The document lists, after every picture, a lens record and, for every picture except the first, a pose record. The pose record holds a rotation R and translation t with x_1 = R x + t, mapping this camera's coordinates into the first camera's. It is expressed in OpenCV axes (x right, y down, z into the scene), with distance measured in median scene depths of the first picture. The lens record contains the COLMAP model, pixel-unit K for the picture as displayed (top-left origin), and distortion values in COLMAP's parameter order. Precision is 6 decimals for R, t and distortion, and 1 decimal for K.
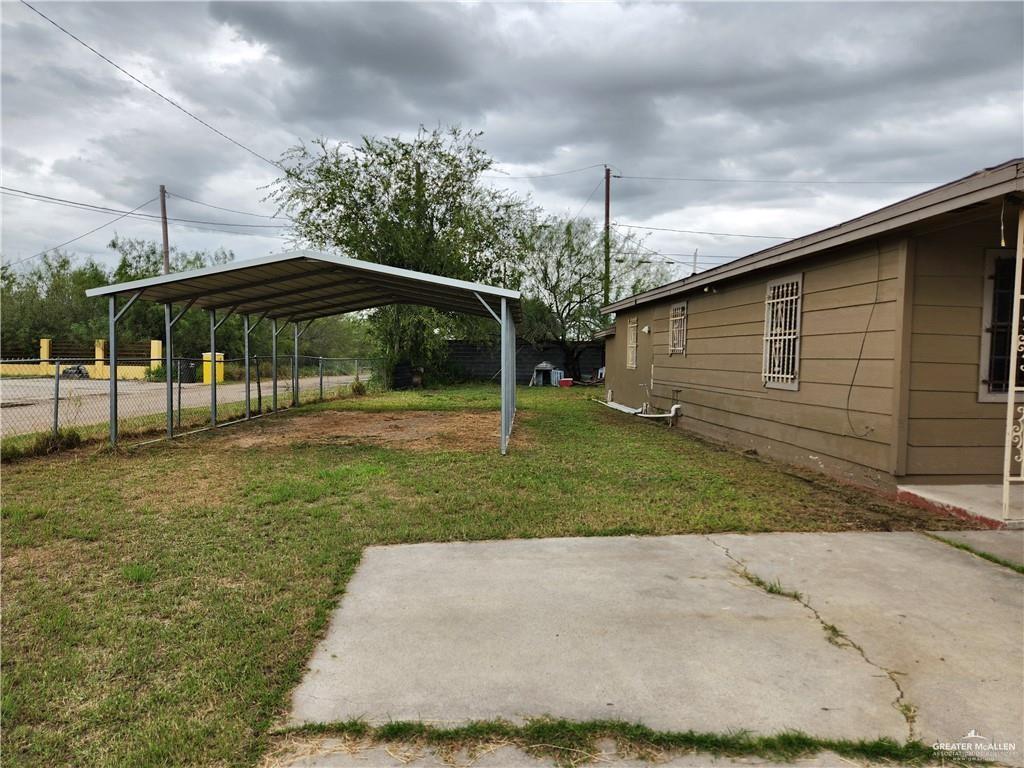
lens RADIAL K [[686.9, 0, 512.9], [0, 686.9, 386.3], [0, 0, 1]] dist [0.002526, 0.000678]
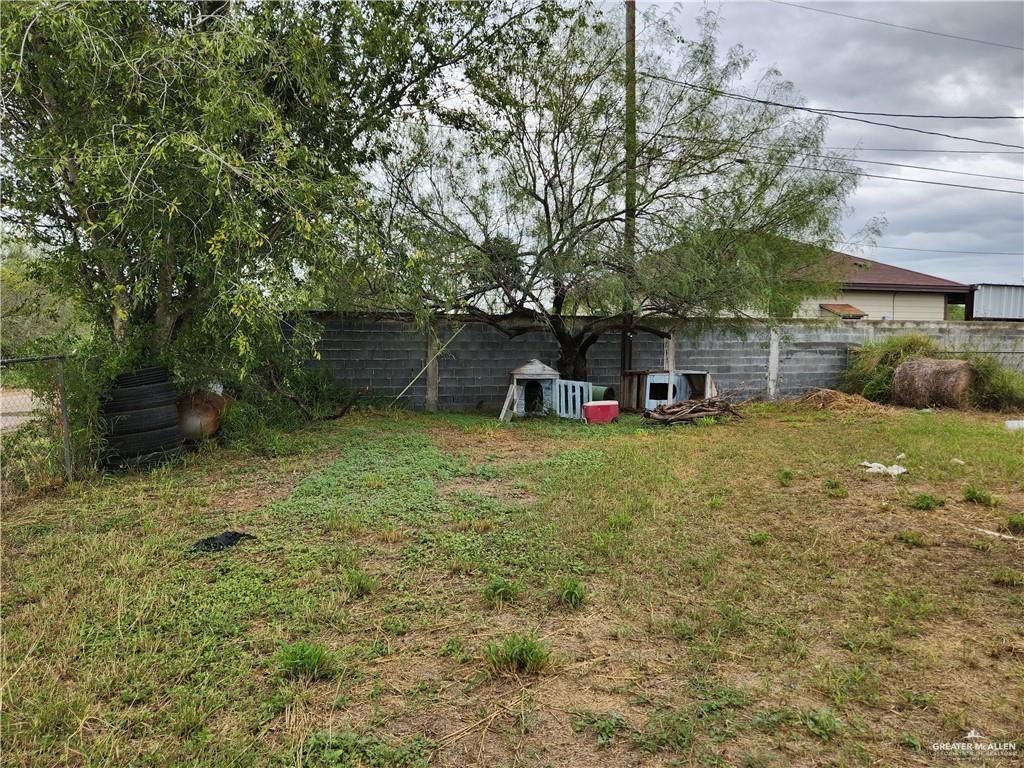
lens RADIAL K [[686.9, 0, 511.0], [0, 686.9, 384.4], [0, 0, 1]] dist [0.002526, 0.000678]
pose [[0.967114, -0.018057, 0.253702, -0.075723], [0.014301, 0.999759, 0.016638, -0.028941], [-0.253941, -0.012463, 0.967139, 0.617283]]
